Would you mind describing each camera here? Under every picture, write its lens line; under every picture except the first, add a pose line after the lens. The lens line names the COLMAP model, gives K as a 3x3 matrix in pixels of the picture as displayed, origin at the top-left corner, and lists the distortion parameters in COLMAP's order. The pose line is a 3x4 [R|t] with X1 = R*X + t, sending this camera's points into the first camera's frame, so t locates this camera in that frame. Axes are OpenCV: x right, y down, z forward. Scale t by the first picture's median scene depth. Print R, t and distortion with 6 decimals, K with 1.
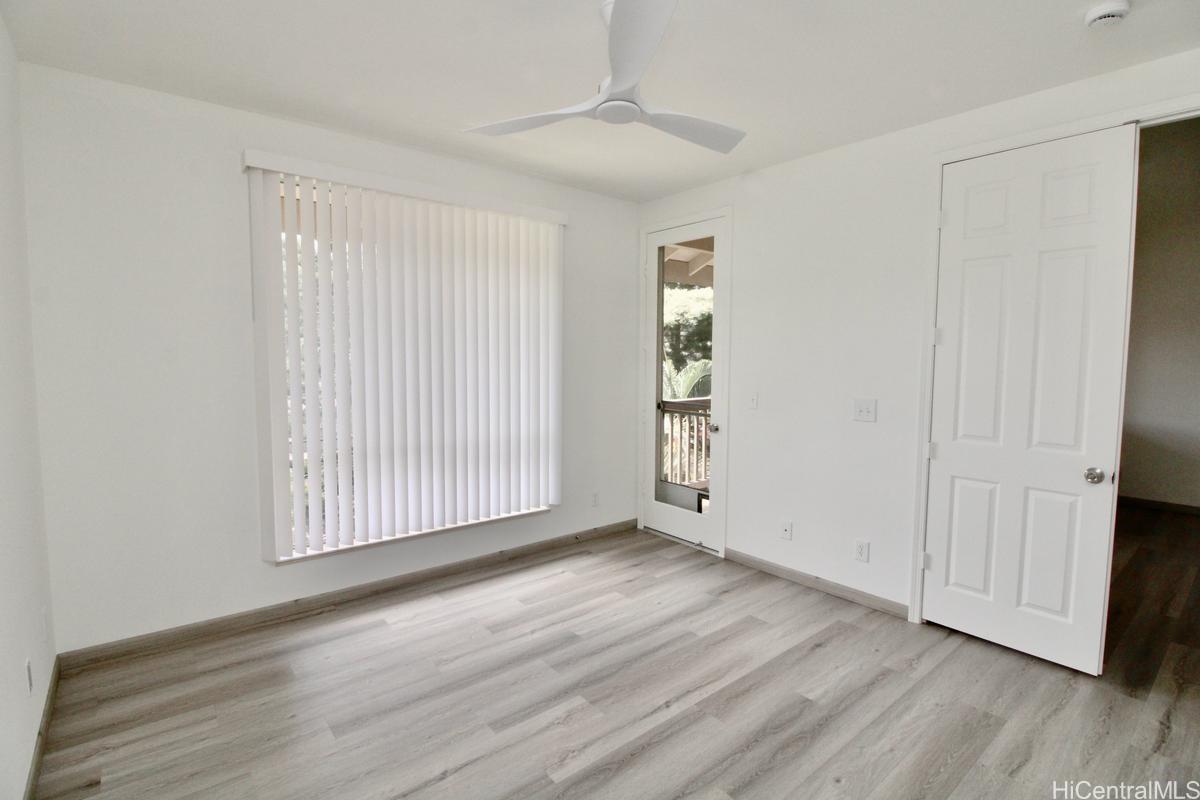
lens RADIAL K [[571.9, 0, 601.9], [0, 571.9, 394.9], [0, 0, 1]] dist [0.002467, -0.014654]
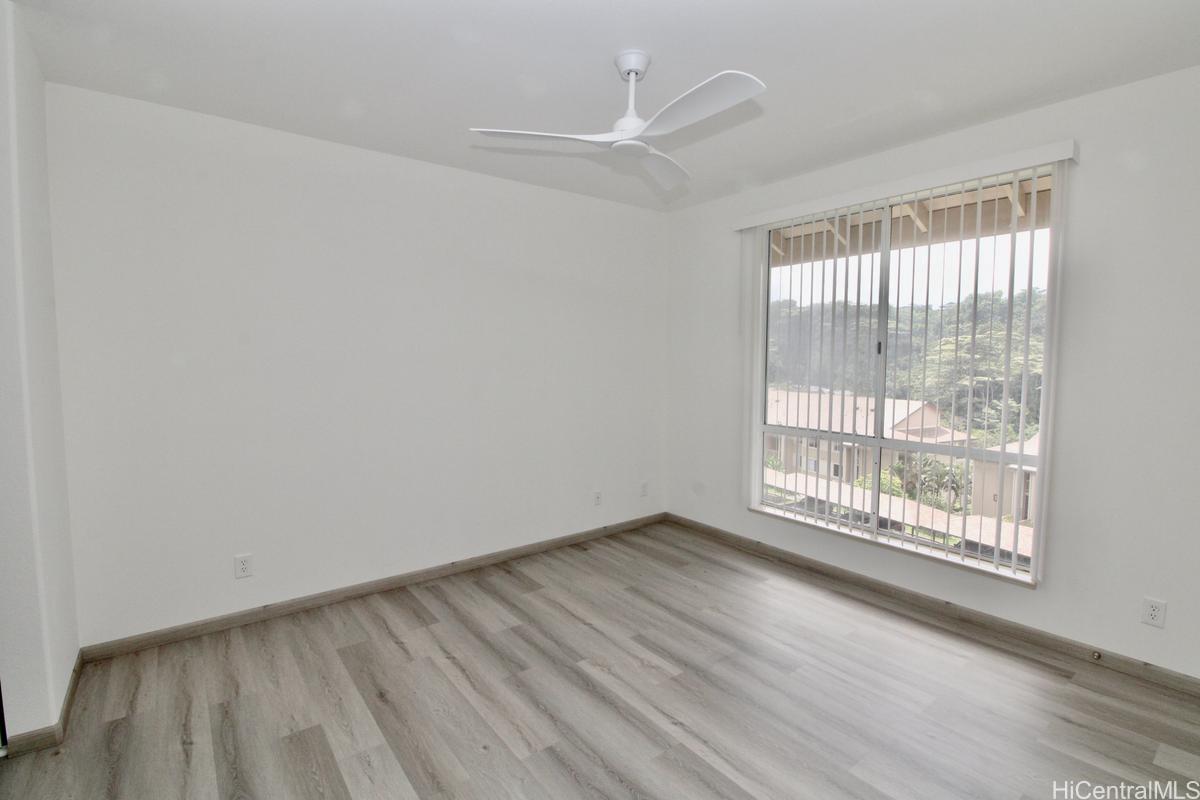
lens RADIAL K [[571.9, 0, 601.9], [0, 571.9, 394.9], [0, 0, 1]] dist [0.002467, -0.014654]
pose [[-0.041658, 0.058496, -0.997418, 0.933018], [-0.077577, 0.995082, 0.061599, -0.038643], [0.996116, 0.079943, -0.036915, 0.790850]]
